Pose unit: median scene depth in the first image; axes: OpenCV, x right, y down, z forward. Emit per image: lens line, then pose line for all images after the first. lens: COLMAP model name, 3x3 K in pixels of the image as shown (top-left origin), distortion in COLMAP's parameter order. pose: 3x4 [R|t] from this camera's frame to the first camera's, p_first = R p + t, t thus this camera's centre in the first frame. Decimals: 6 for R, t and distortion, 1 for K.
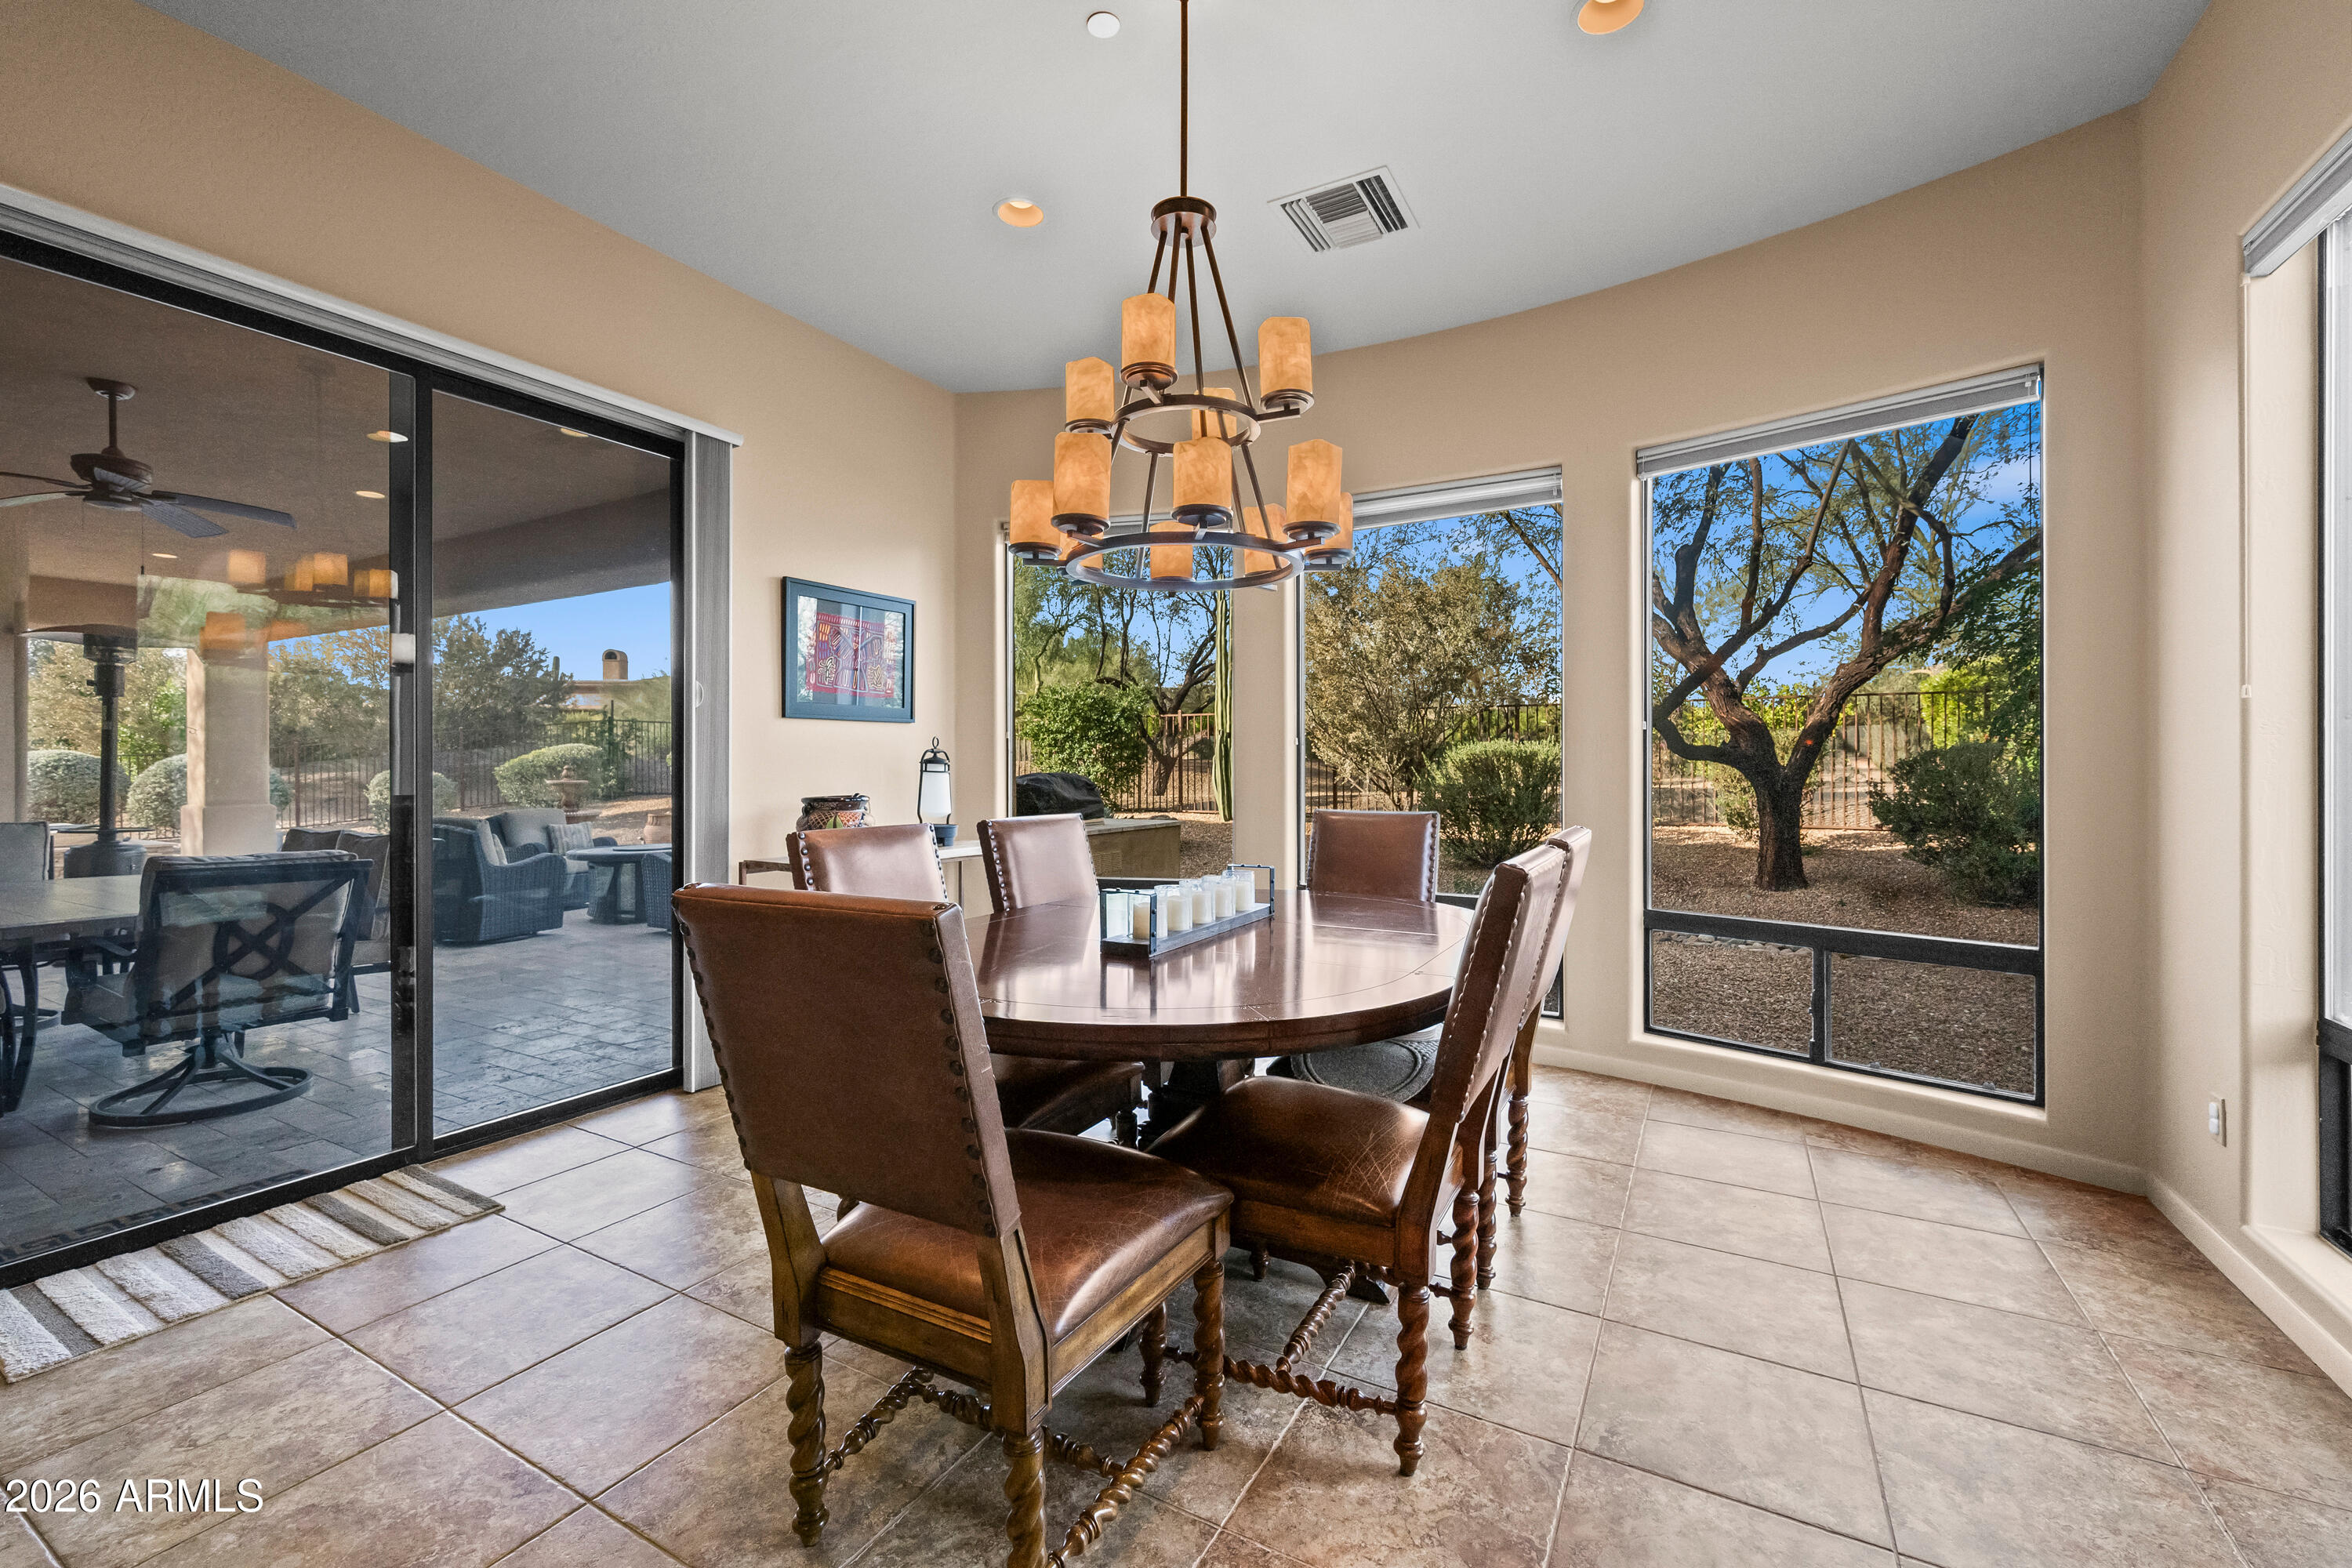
lens RADIAL K [[941.4, 0, 1204.9], [0, 941.4, 750.2], [0, 0, 1]] dist [-0.000275, 0.000968]
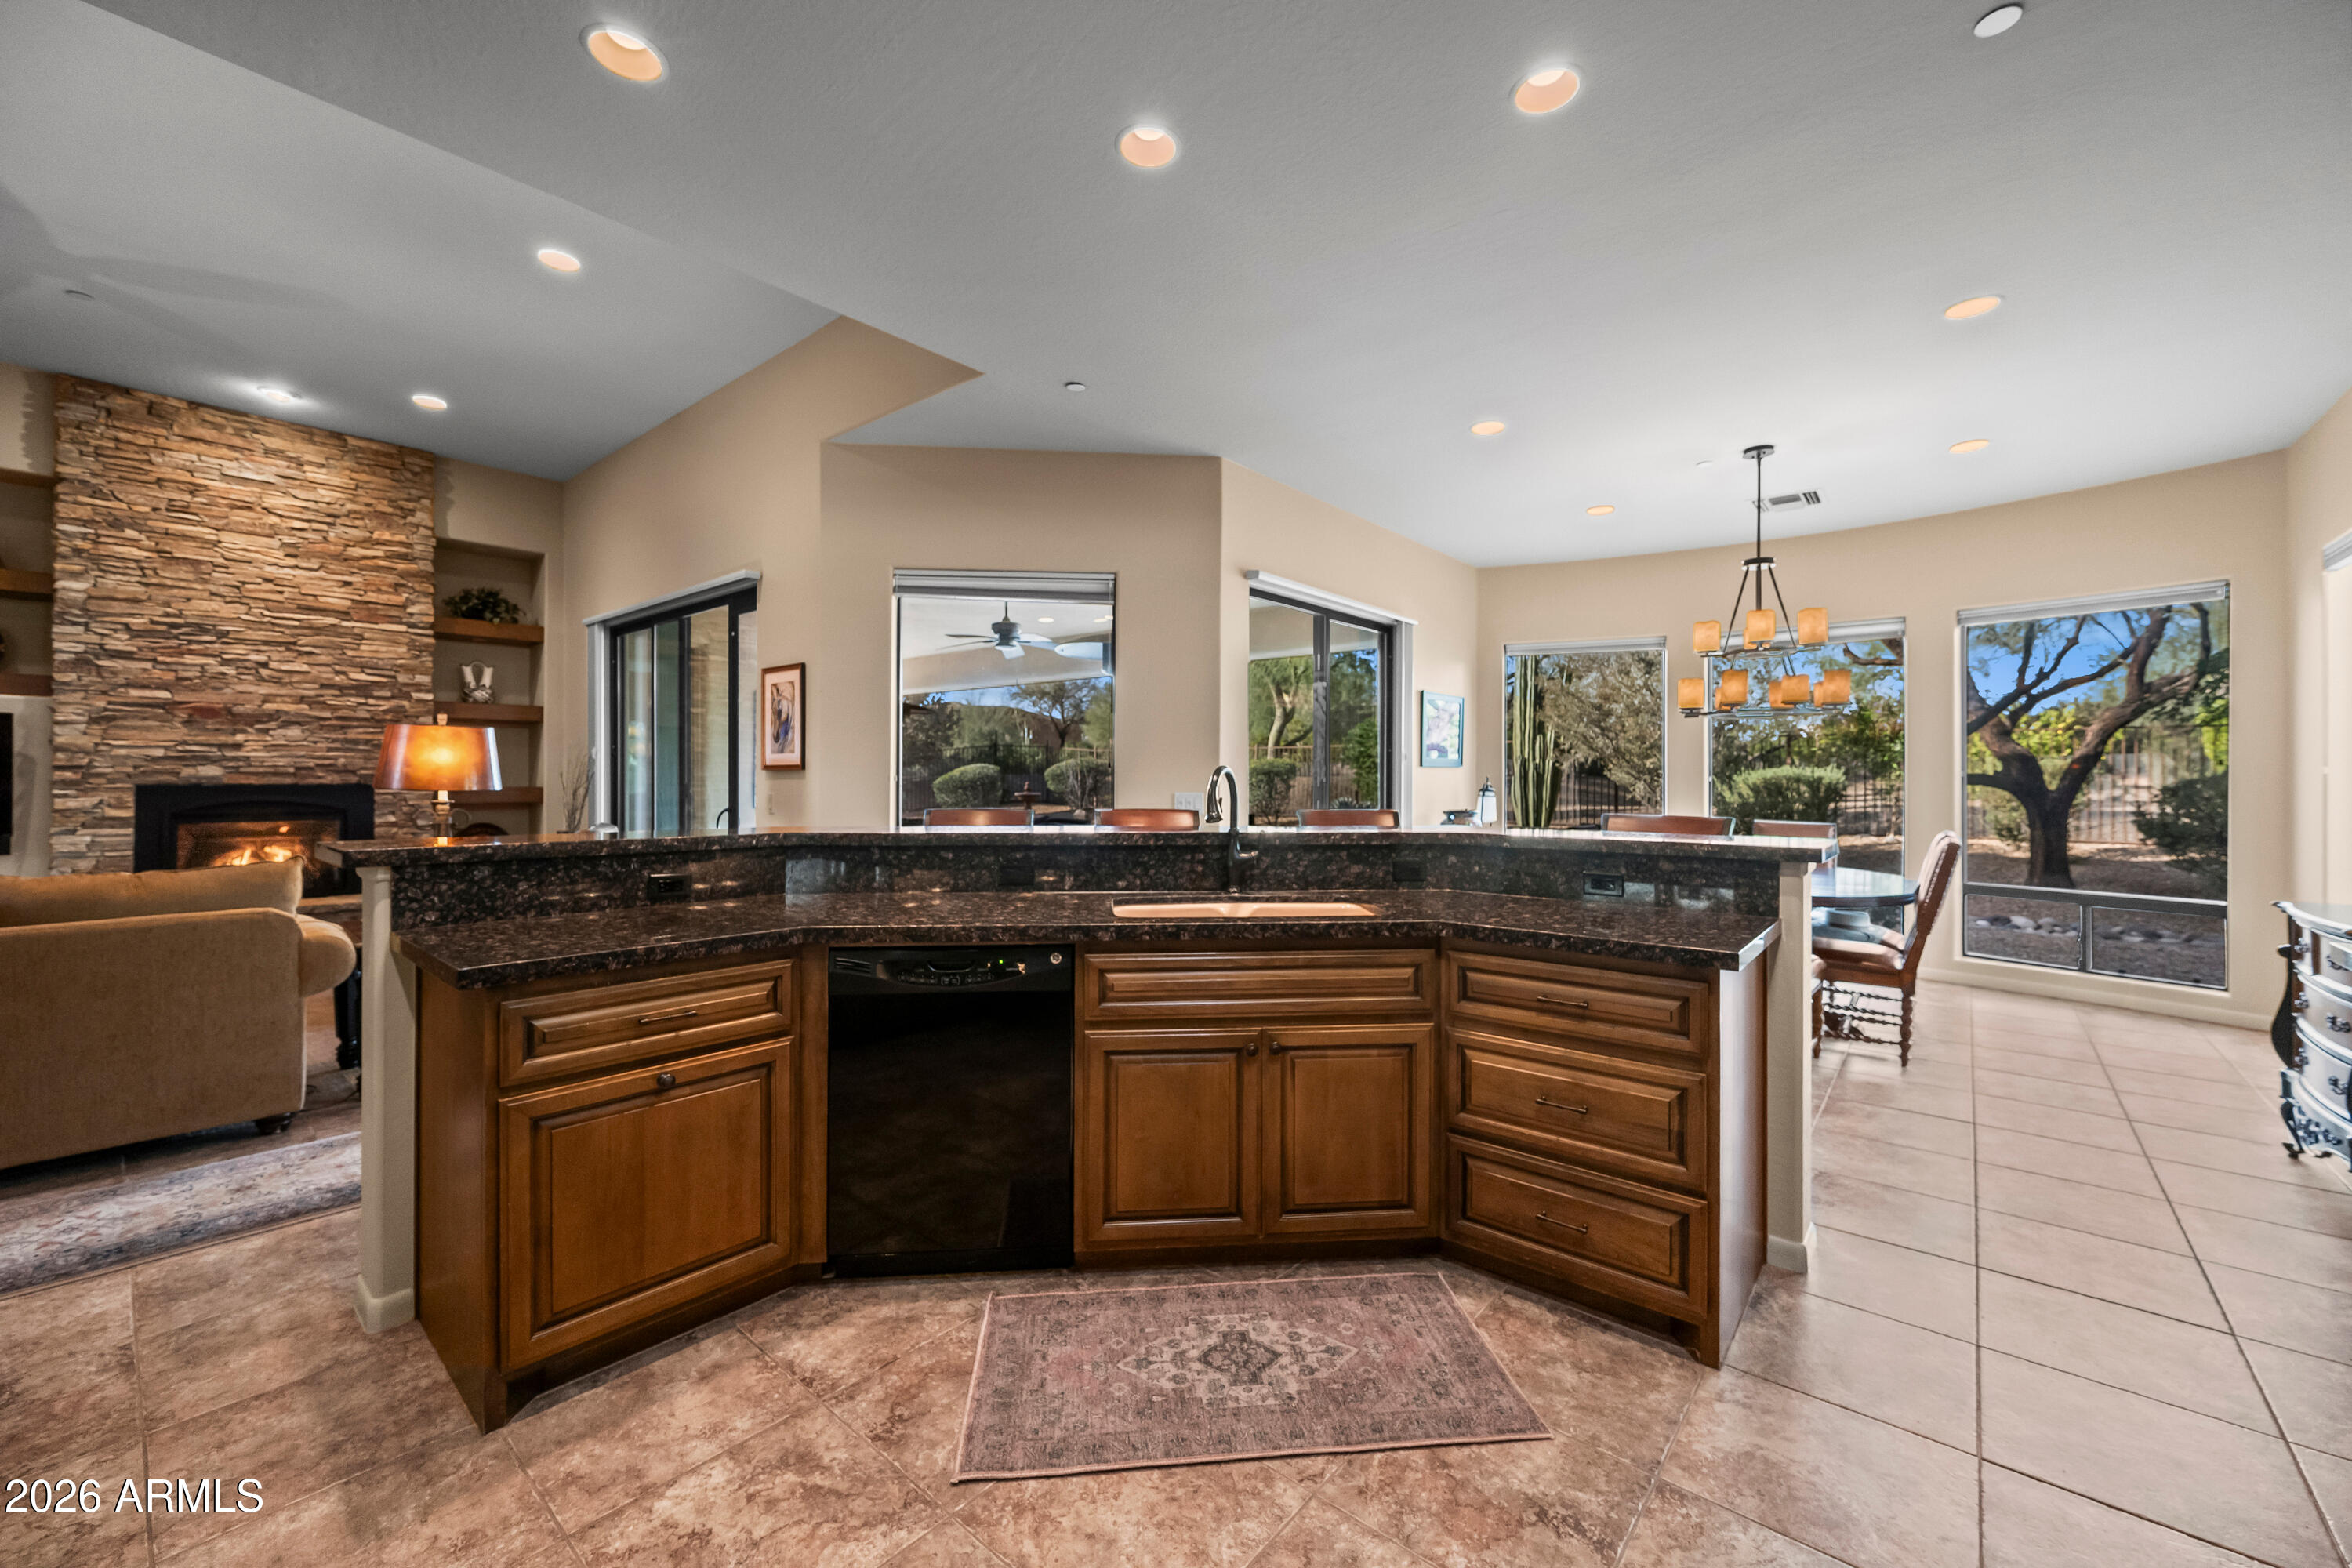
lens RADIAL K [[941.4, 0, 1217.7], [0, 941.4, 766.6], [0, 0, 1]] dist [-0.000275, 0.000968]
pose [[0.985455, -0.000110, -0.169939, -0.221039], [0.001889, 0.999945, 0.010307, -0.025551], [0.169928, -0.010478, 0.985401, -0.350183]]
